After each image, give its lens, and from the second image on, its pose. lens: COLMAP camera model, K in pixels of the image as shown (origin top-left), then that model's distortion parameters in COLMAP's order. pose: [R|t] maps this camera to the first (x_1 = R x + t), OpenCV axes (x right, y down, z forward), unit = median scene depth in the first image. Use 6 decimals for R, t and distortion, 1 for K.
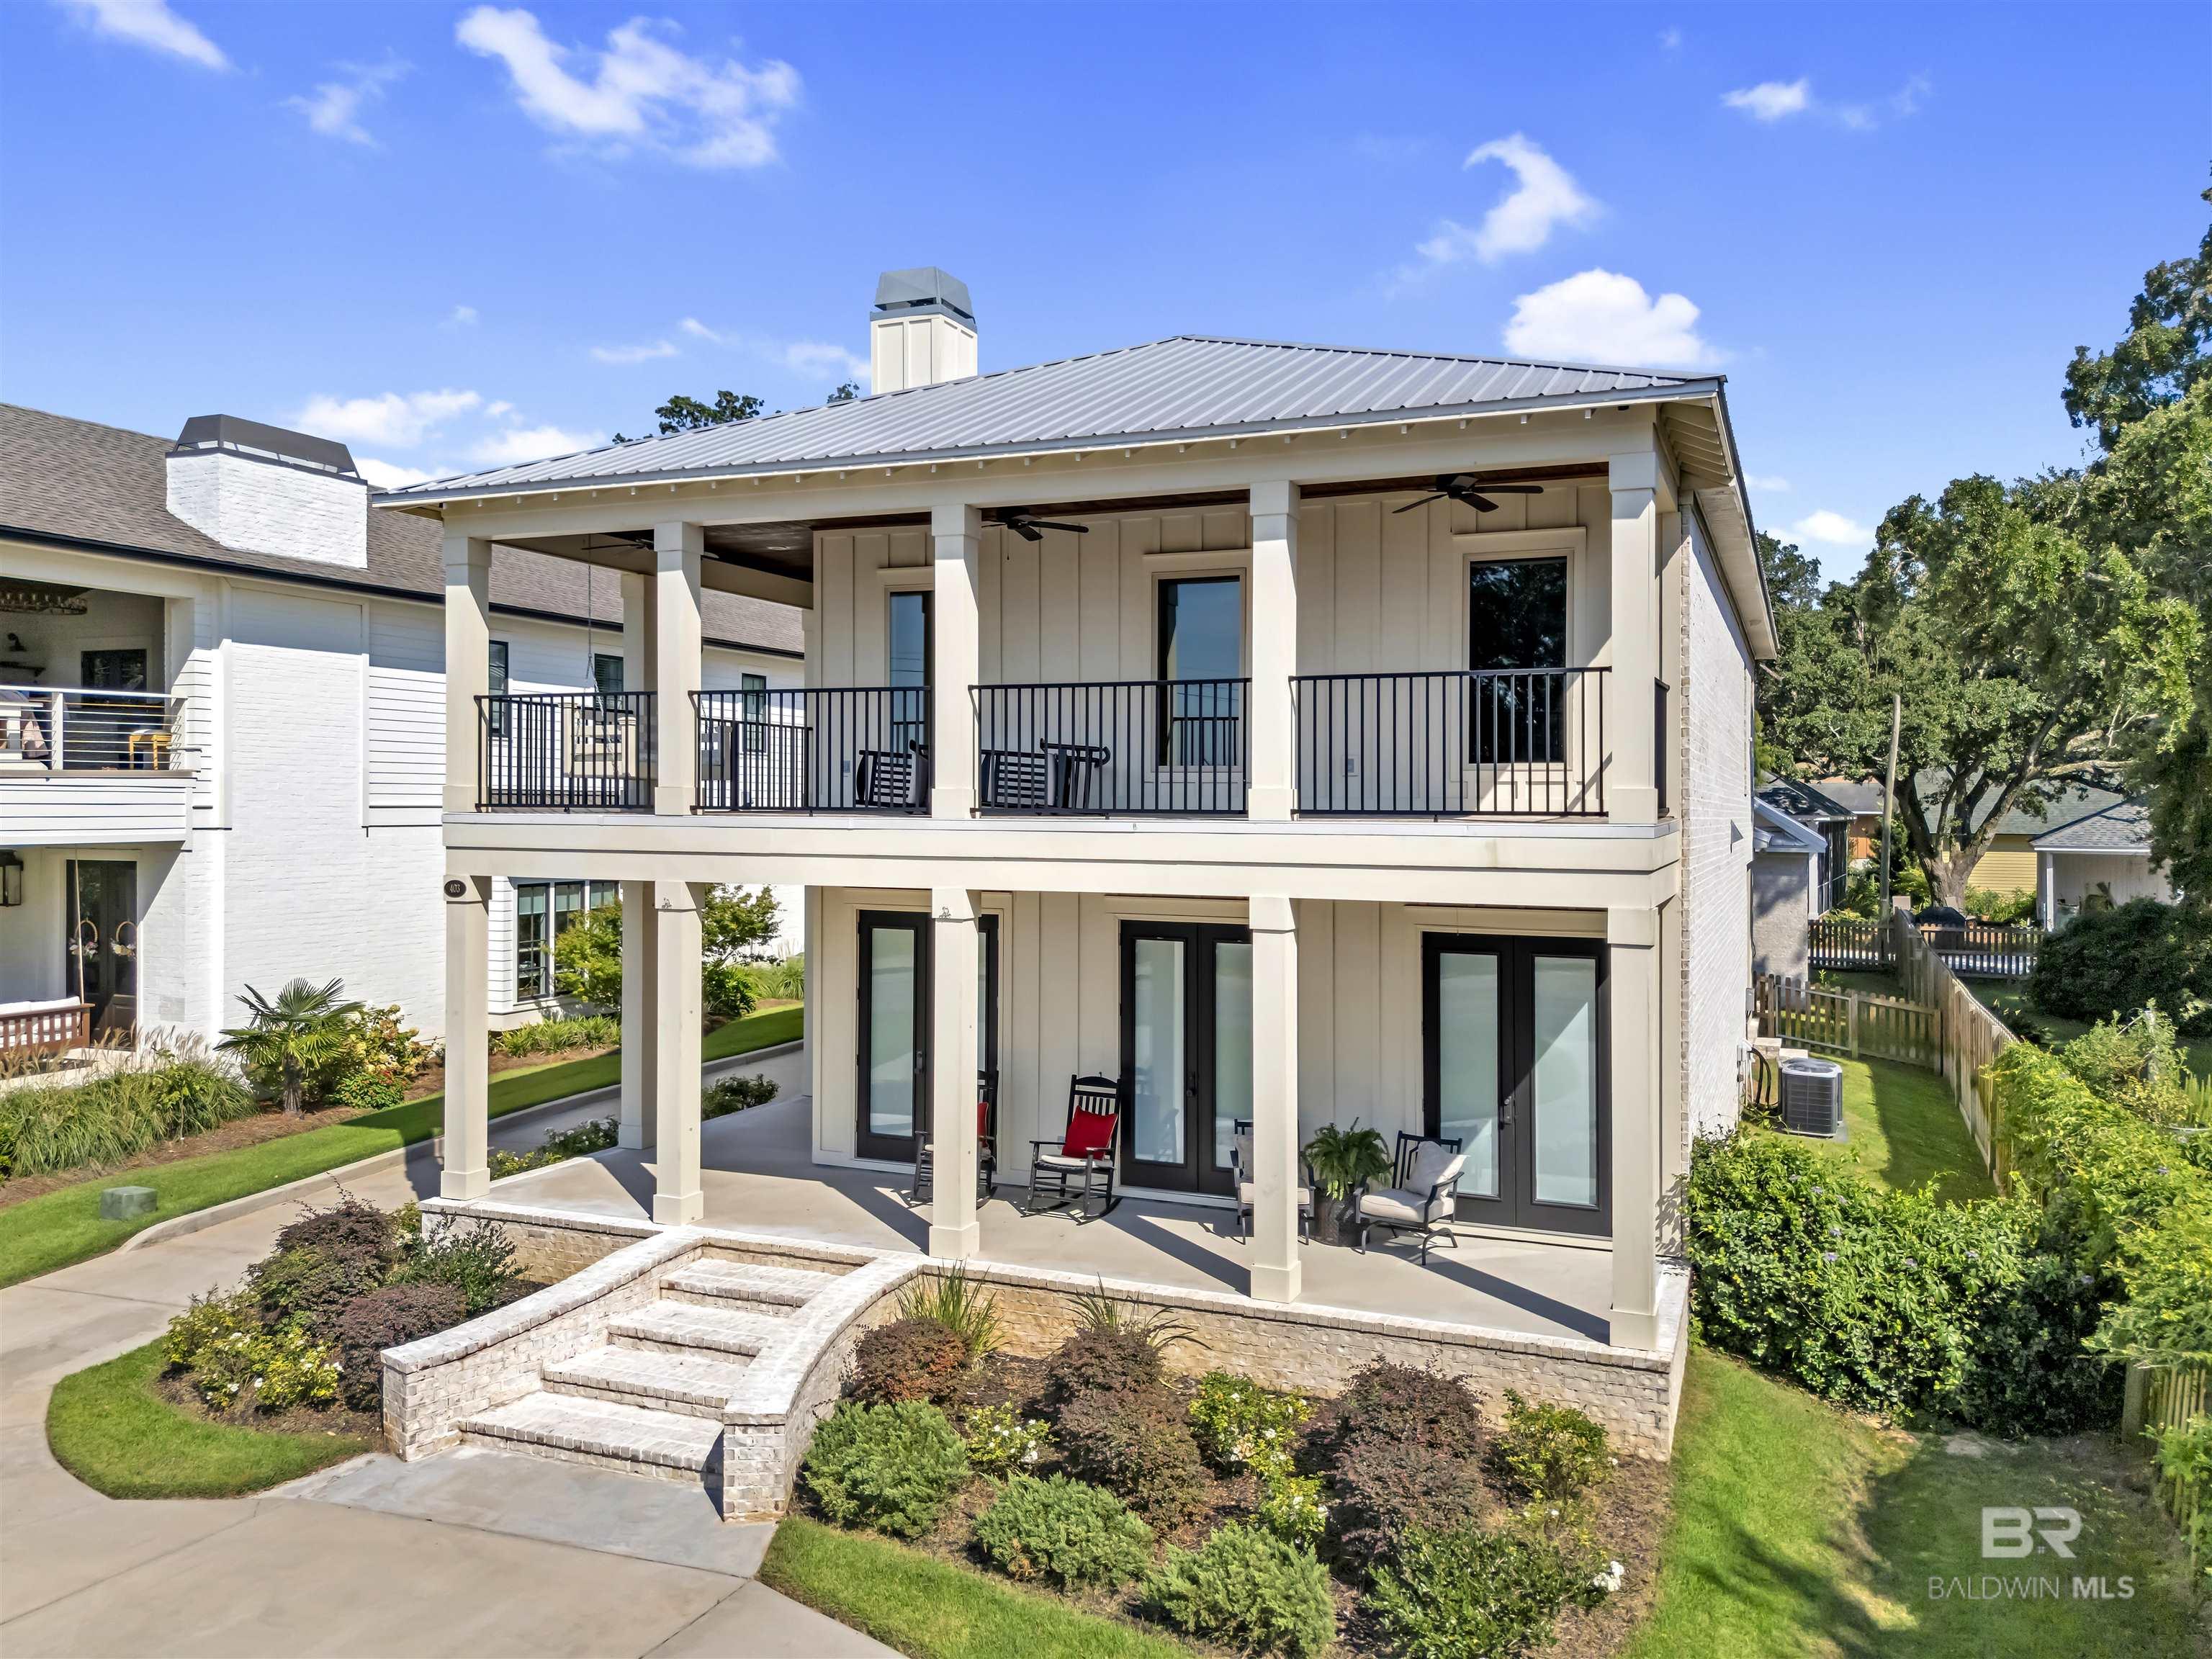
lens RADIAL K [[1639.3, 0, 1111.6], [0, 1639.3, 809.9], [0, 0, 1]] dist [0.046923, -0.031428]
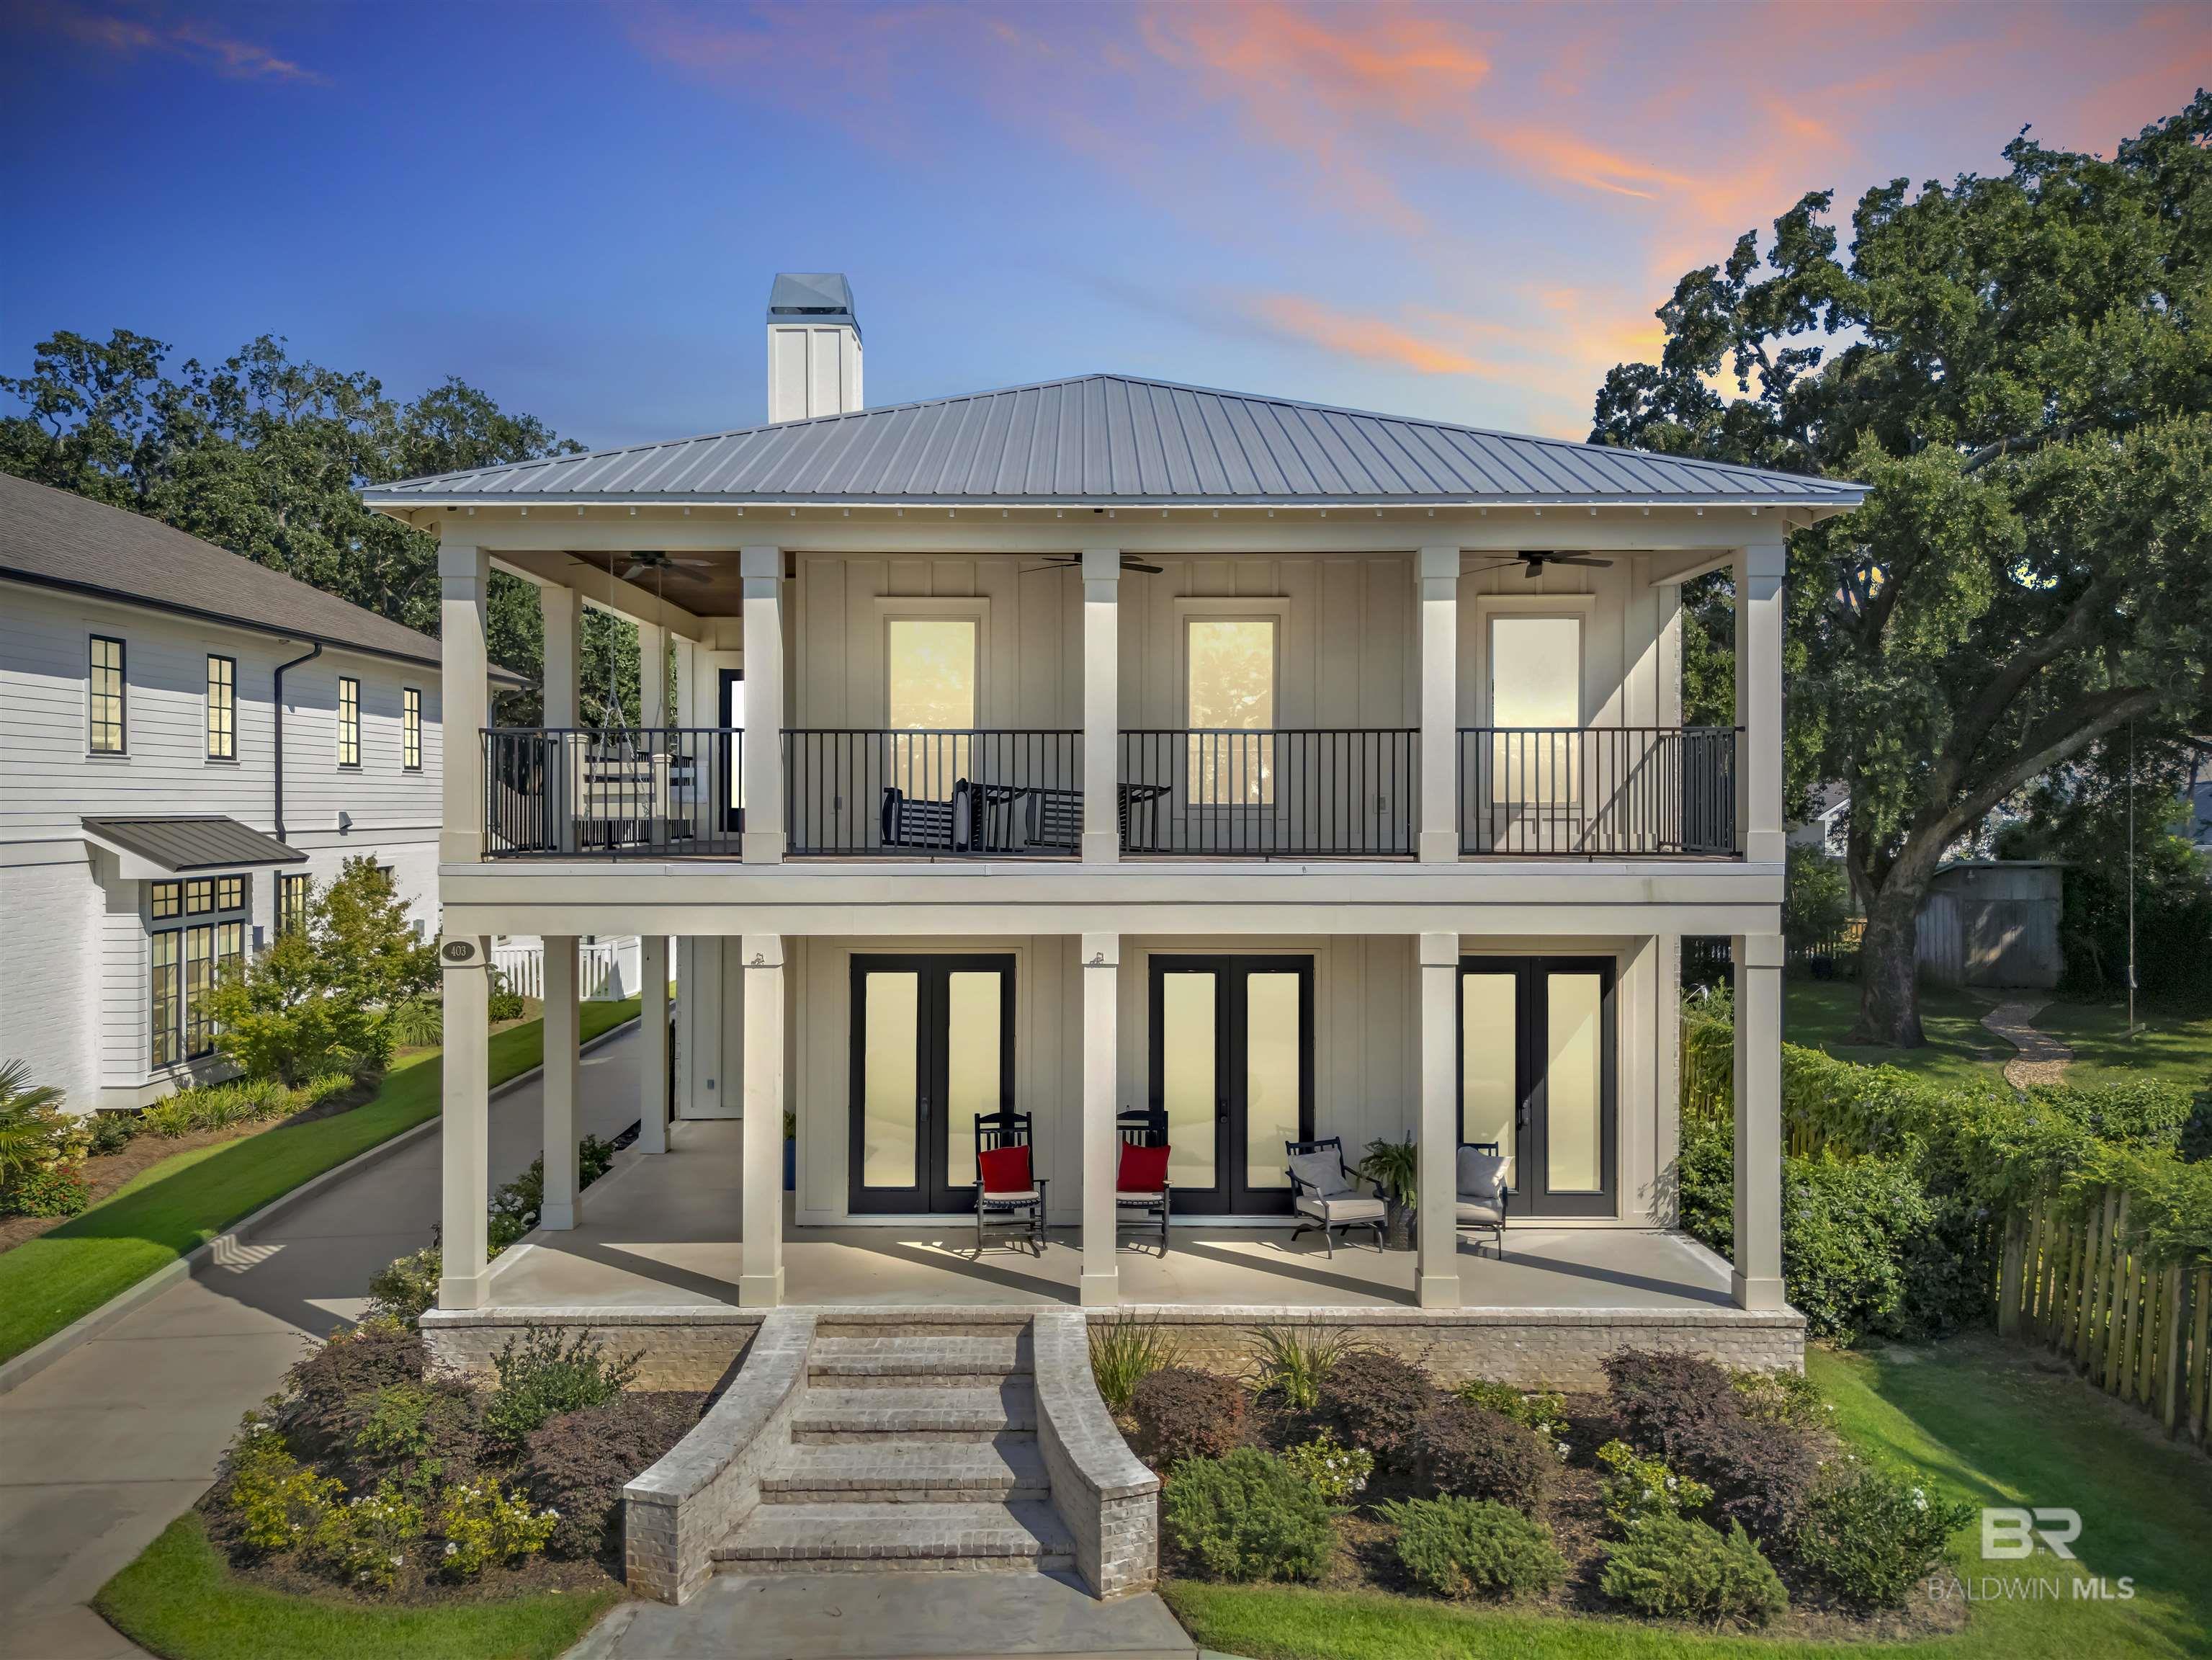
lens RADIAL K [[1639.5, 0, 1102.7], [0, 1639.5, 823.9], [0, 0, 1]] dist [0.046923, -0.031428]
pose [[0.925217, -0.011383, 0.379267, -0.463226], [0.007810, 0.999909, 0.010959, -0.029104], [-0.379357, -0.007177, 0.925222, 0.079231]]
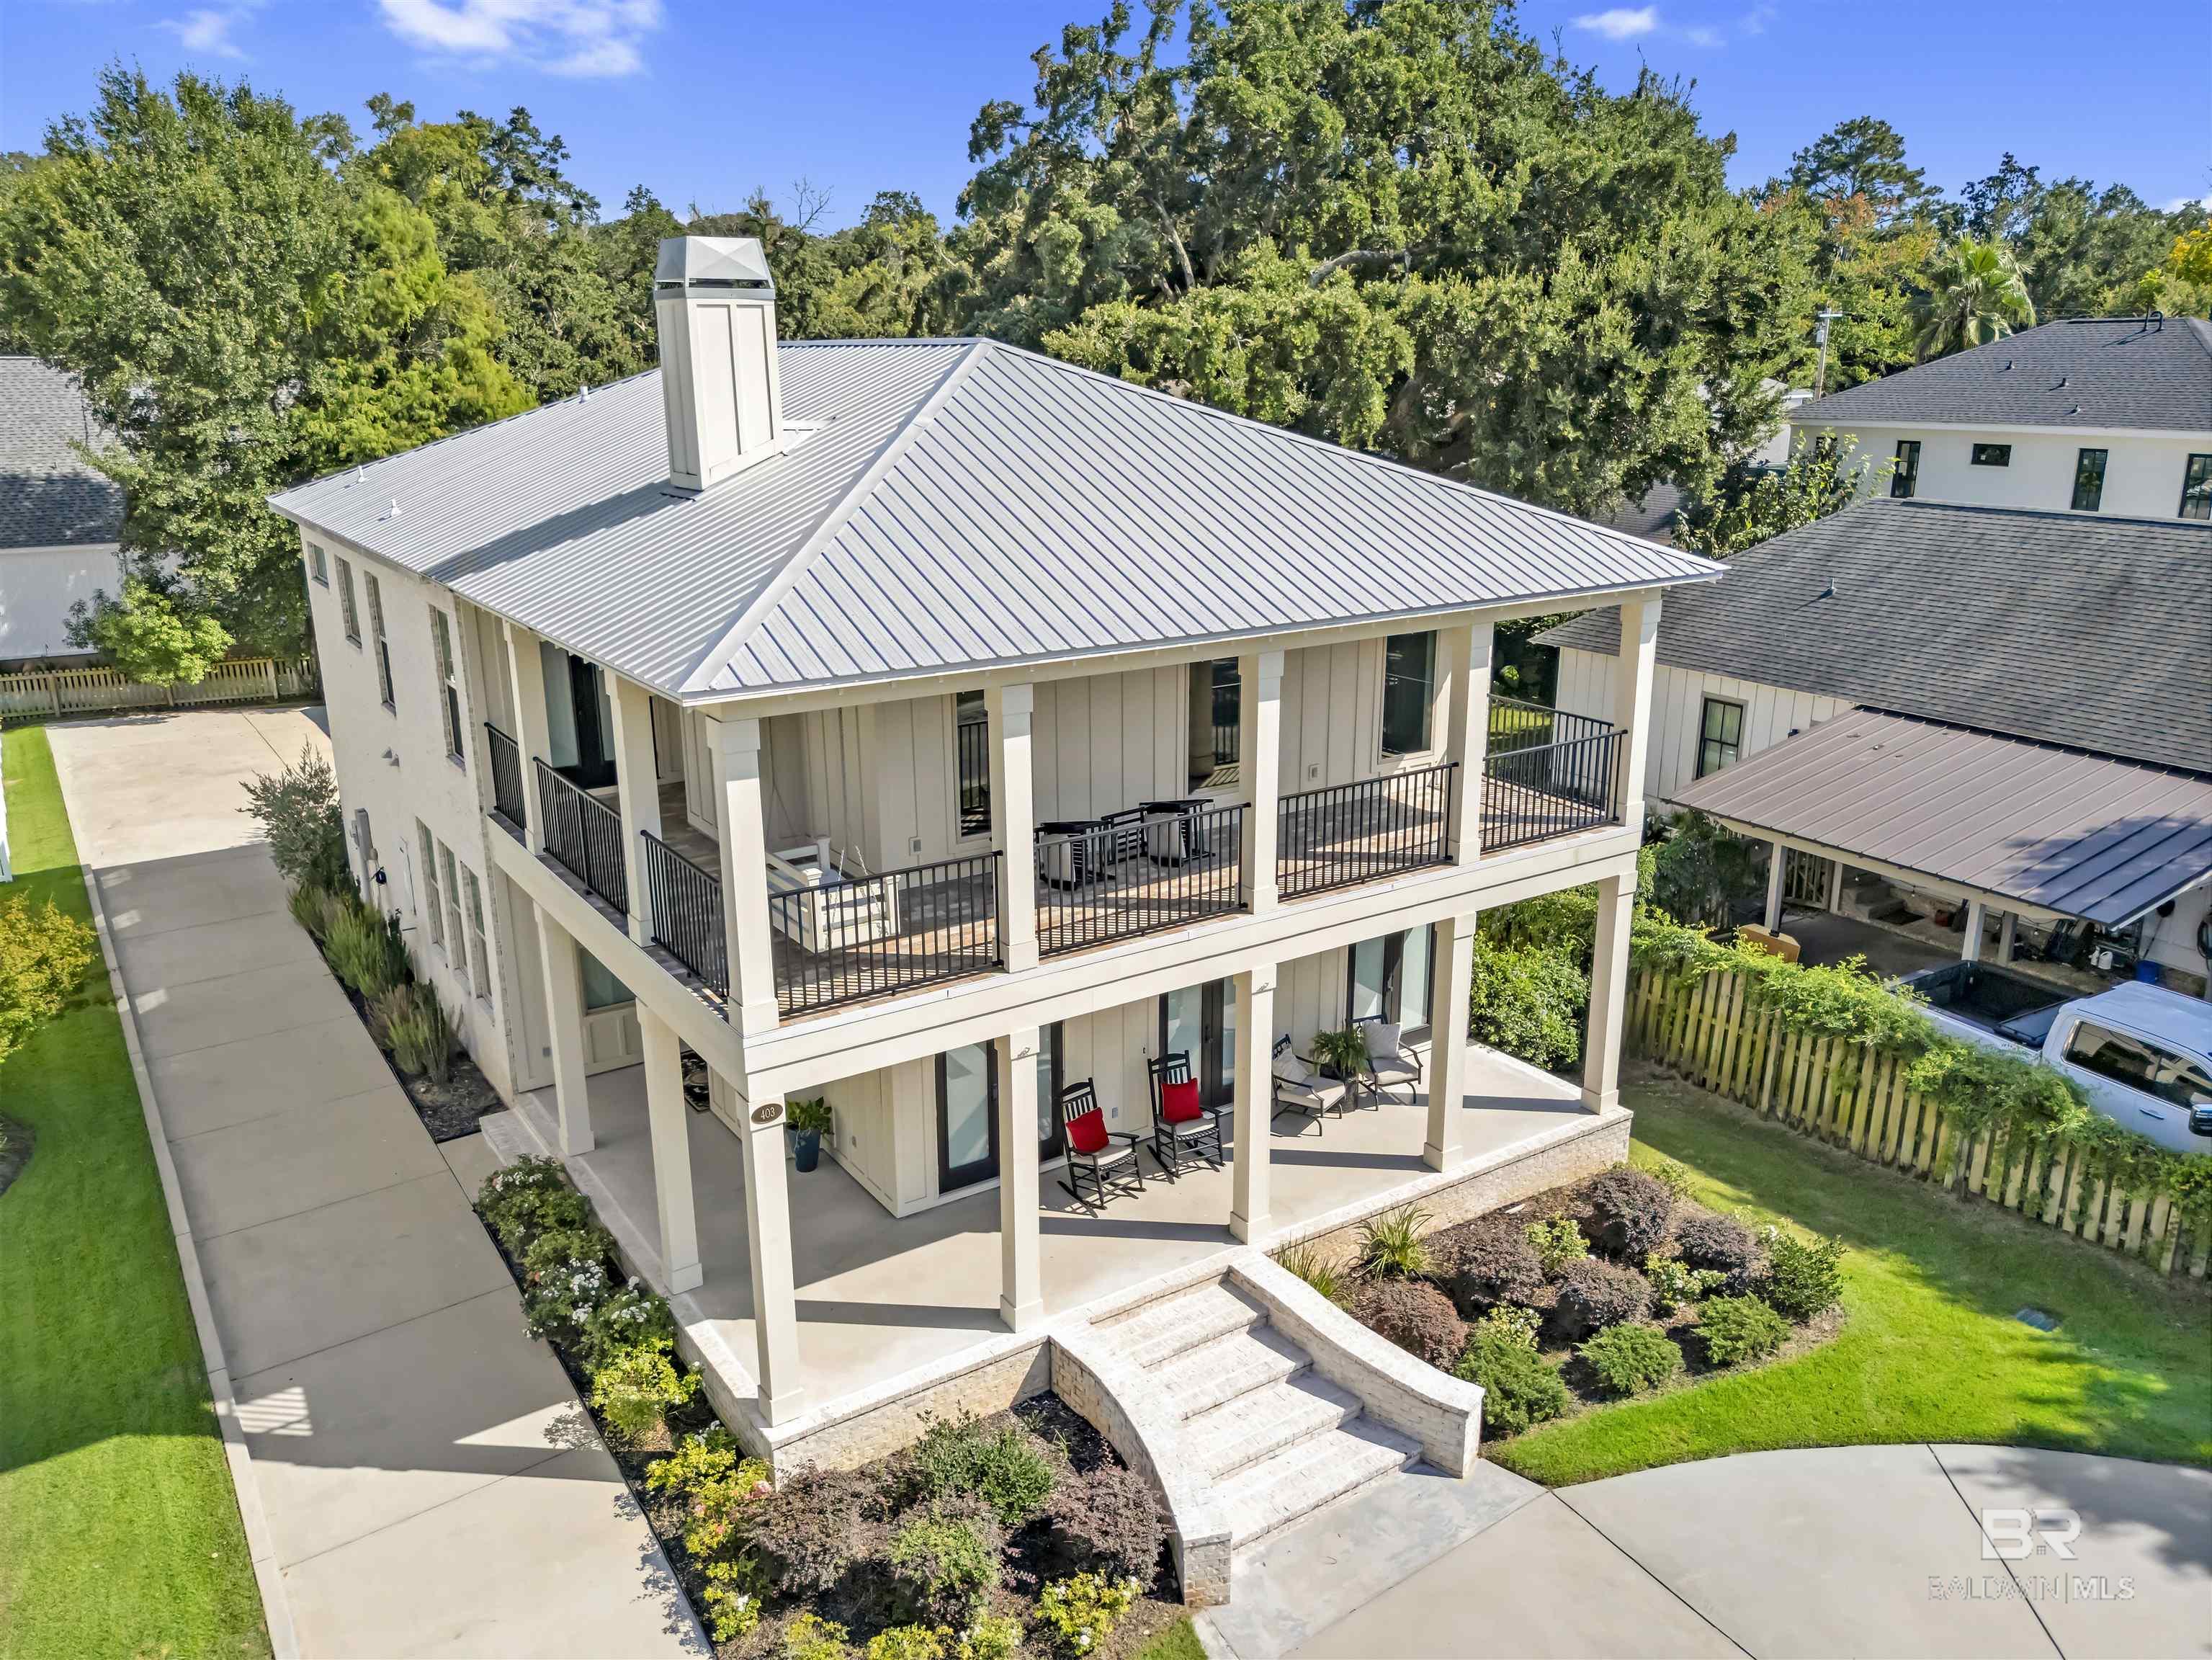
lens RADIAL K [[1639.5, 0, 1111.1], [0, 1639.5, 806.1], [0, 0, 1]] dist [0.046923, -0.031428]
pose [[0.554070, -0.234371, 0.798797, -1.069248], [0.007979, 0.961001, 0.276428, -0.388543], [-0.832432, -0.146787, 0.534332, 0.454726]]
